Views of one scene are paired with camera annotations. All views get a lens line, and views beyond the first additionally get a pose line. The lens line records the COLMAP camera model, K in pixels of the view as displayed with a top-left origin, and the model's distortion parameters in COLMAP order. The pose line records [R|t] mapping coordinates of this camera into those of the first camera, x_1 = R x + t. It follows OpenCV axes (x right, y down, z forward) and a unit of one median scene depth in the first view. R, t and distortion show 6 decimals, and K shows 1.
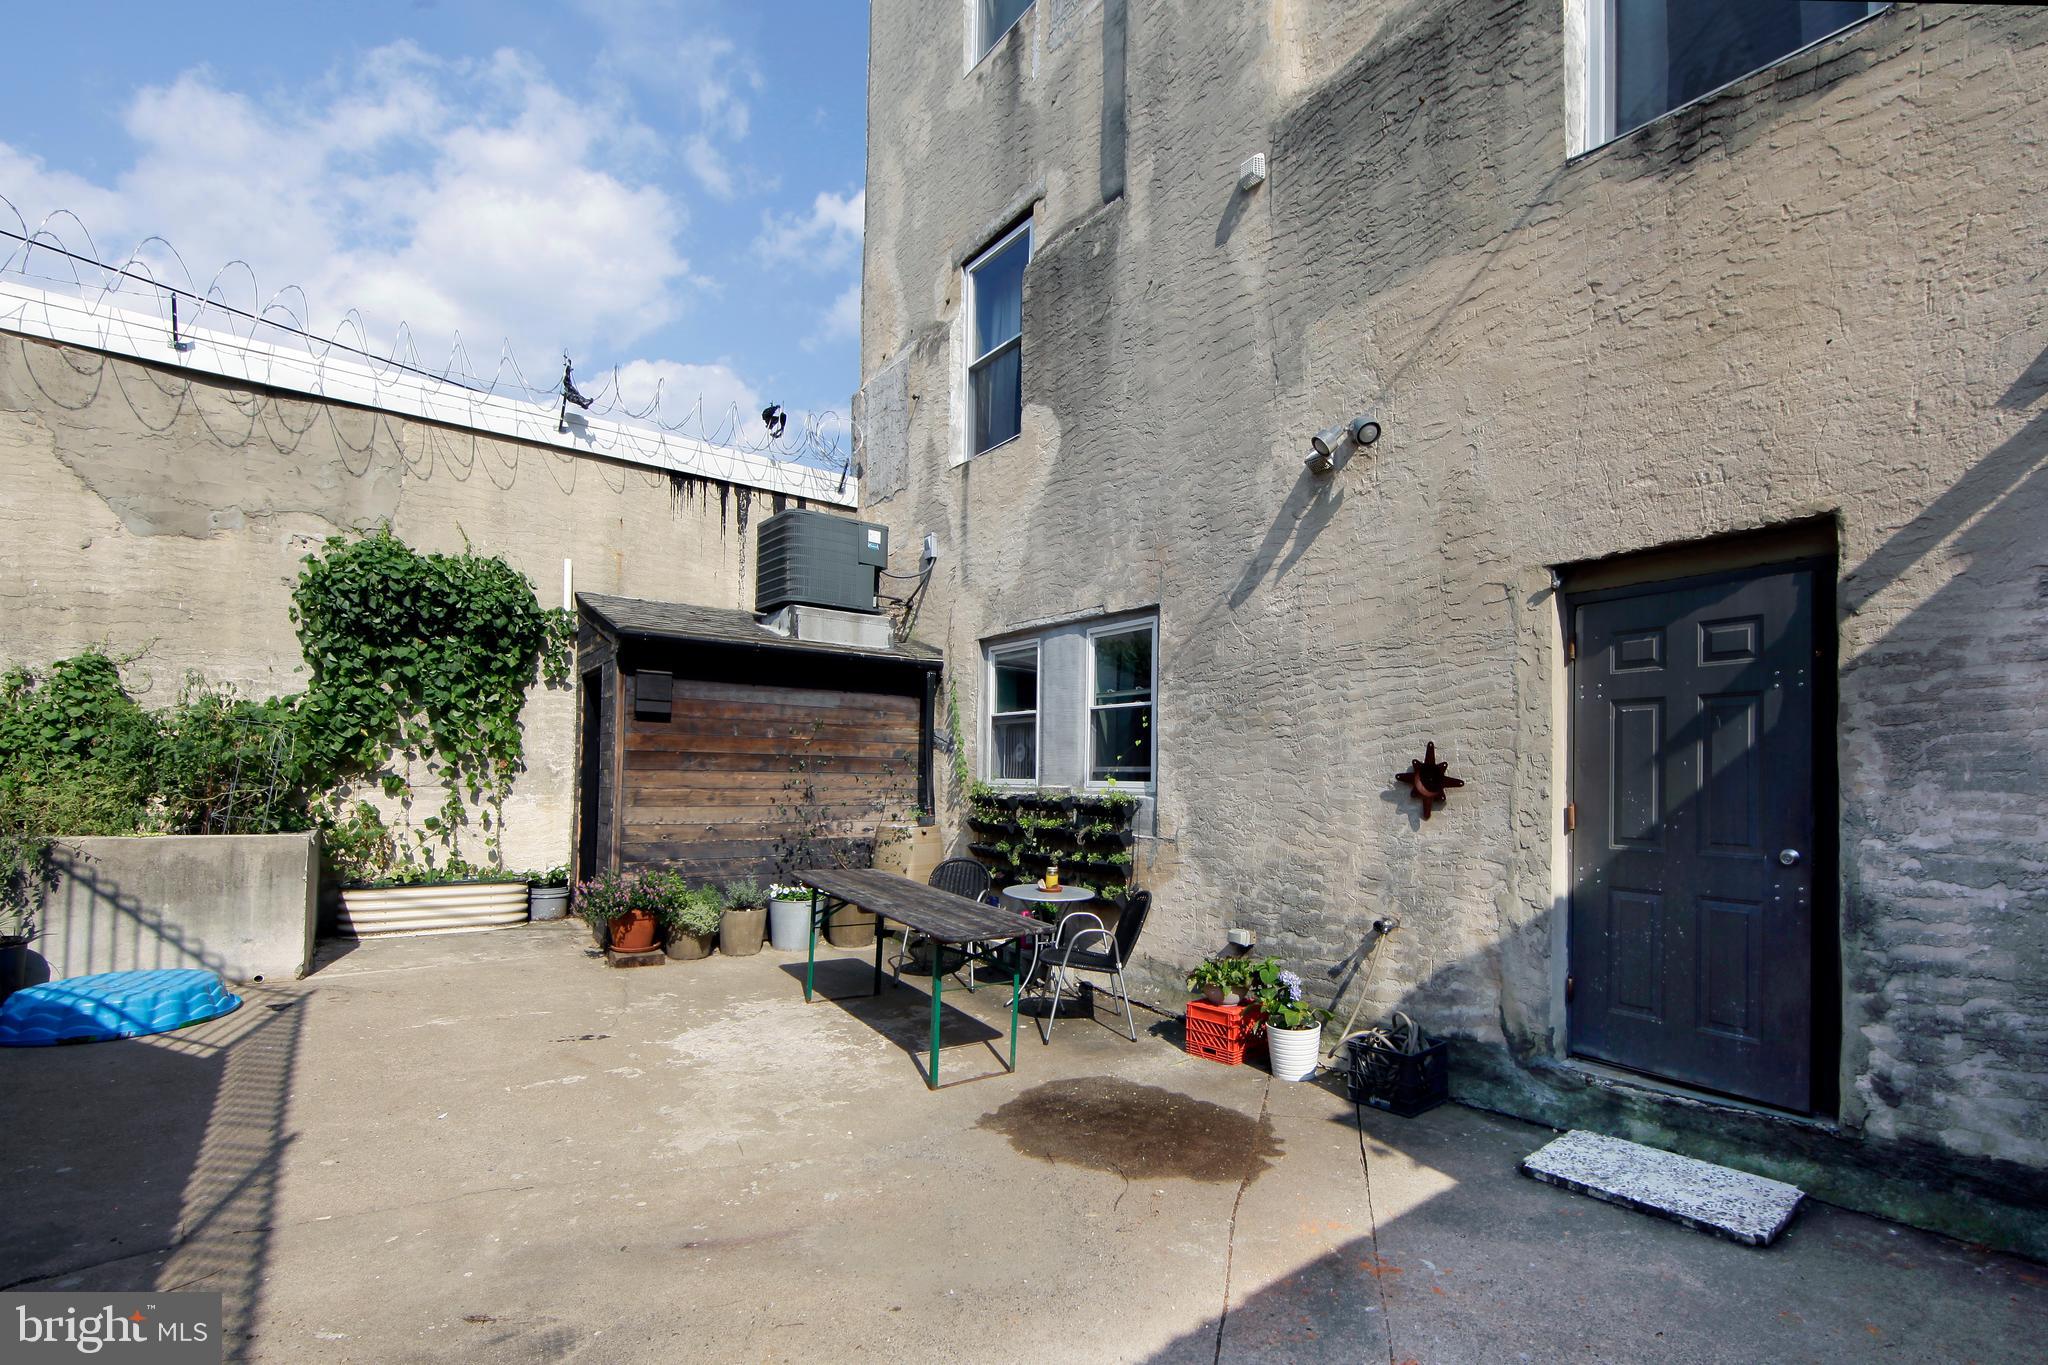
lens RADIAL K [[794.4, 0, 991.7], [0, 794.4, 754.1], [0, 0, 1]] dist [-0.012529, 0.002174]
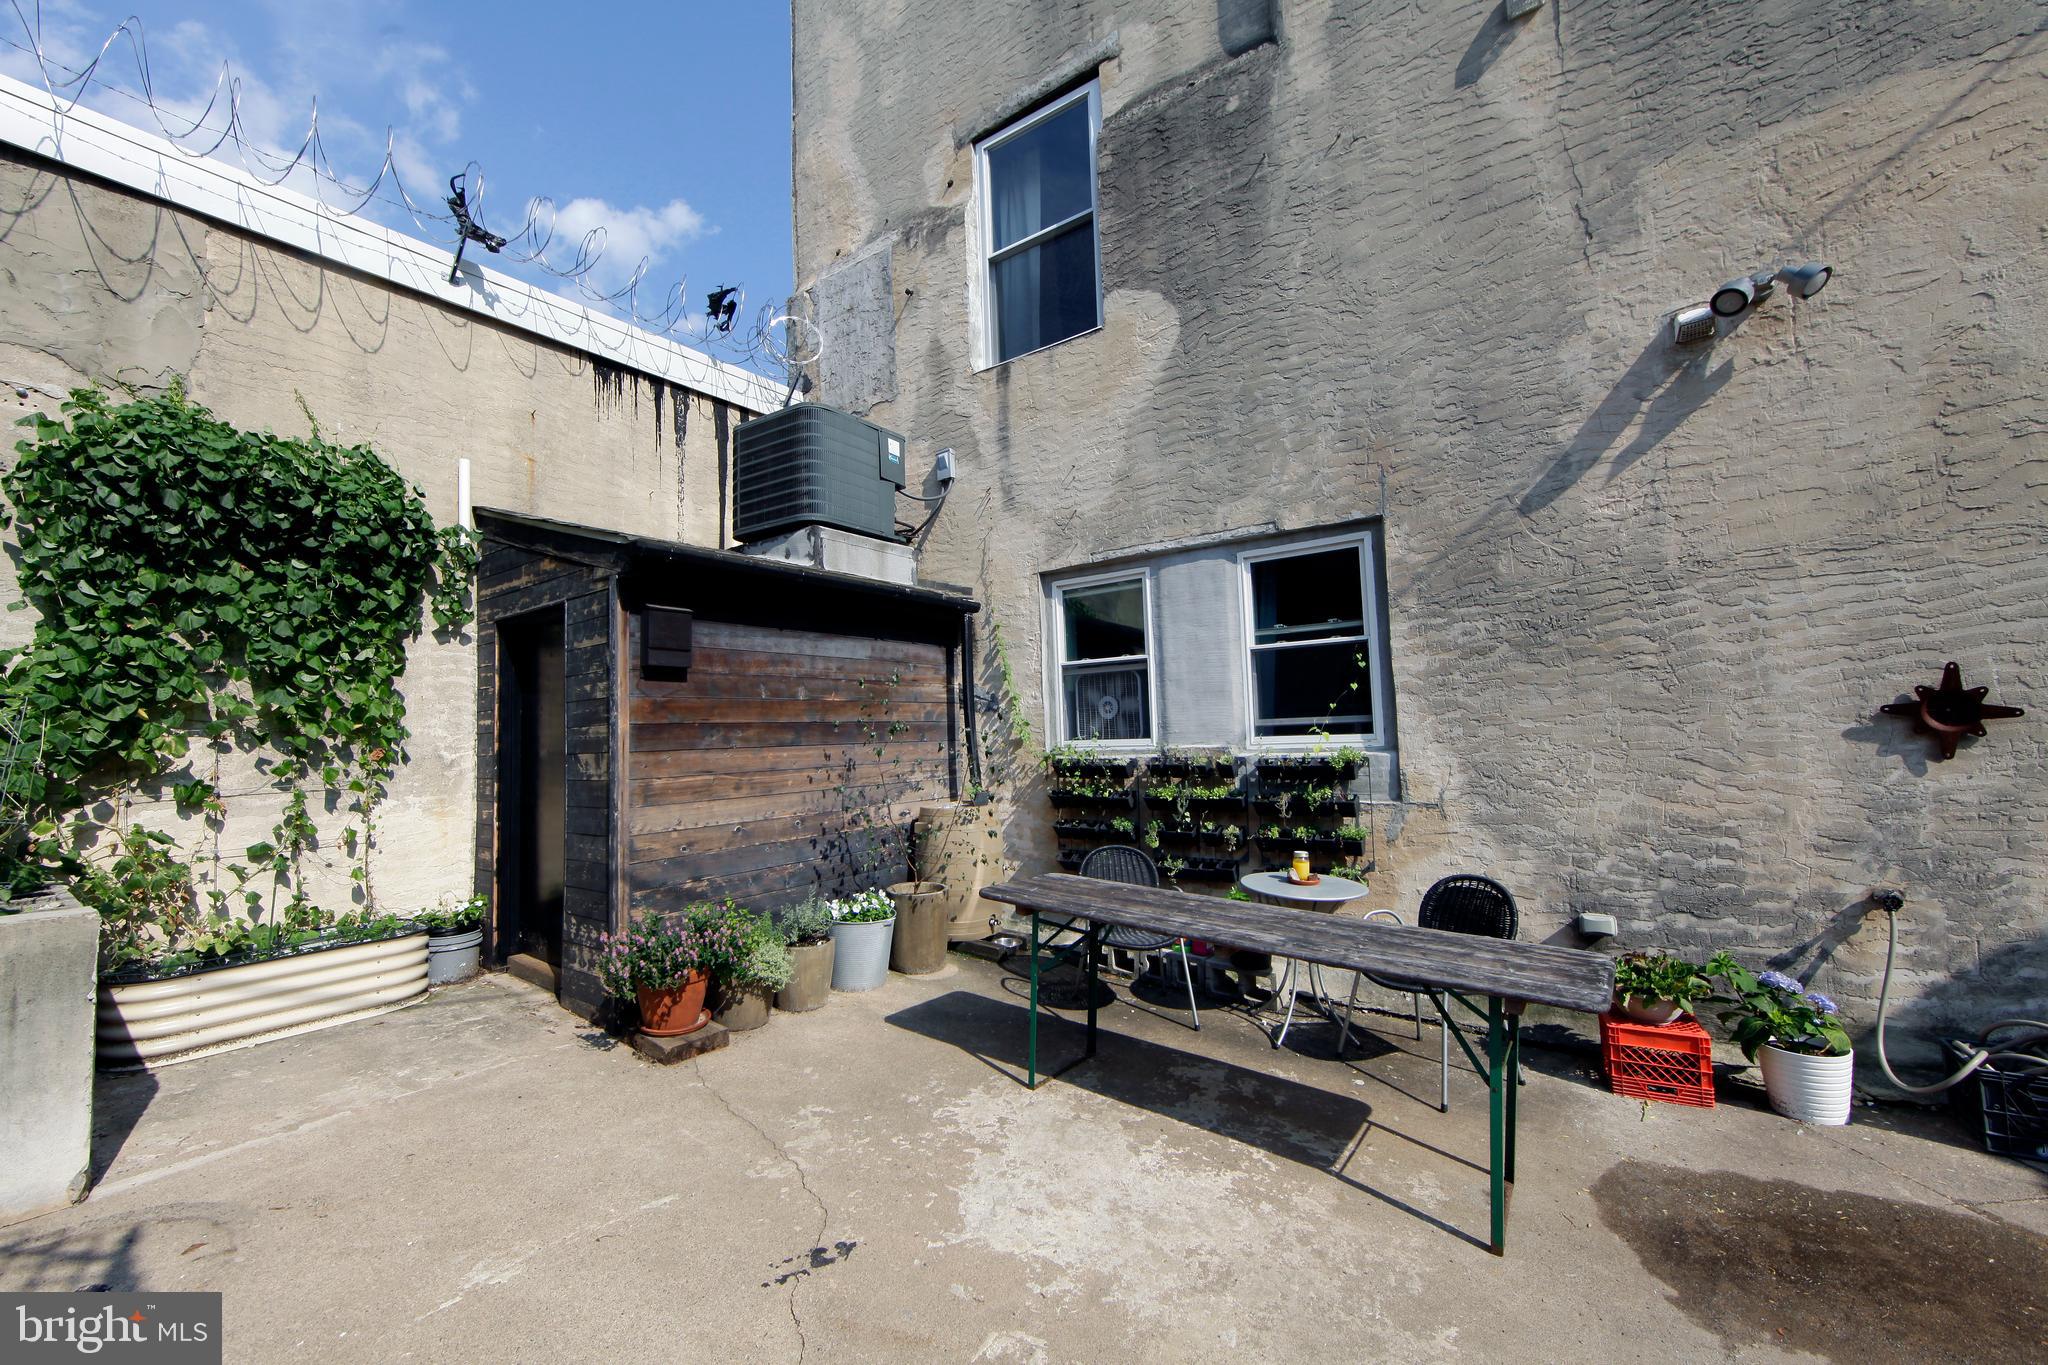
lens RADIAL K [[794.4, 0, 1014.6], [0, 794.4, 680.4], [0, 0, 1]] dist [-0.012529, 0.002174]
pose [[0.969195, -0.029203, 0.244556, -0.309480], [0.039882, 0.998450, -0.038825, -0.002370], [-0.243043, 0.047383, 0.968858, 0.266730]]
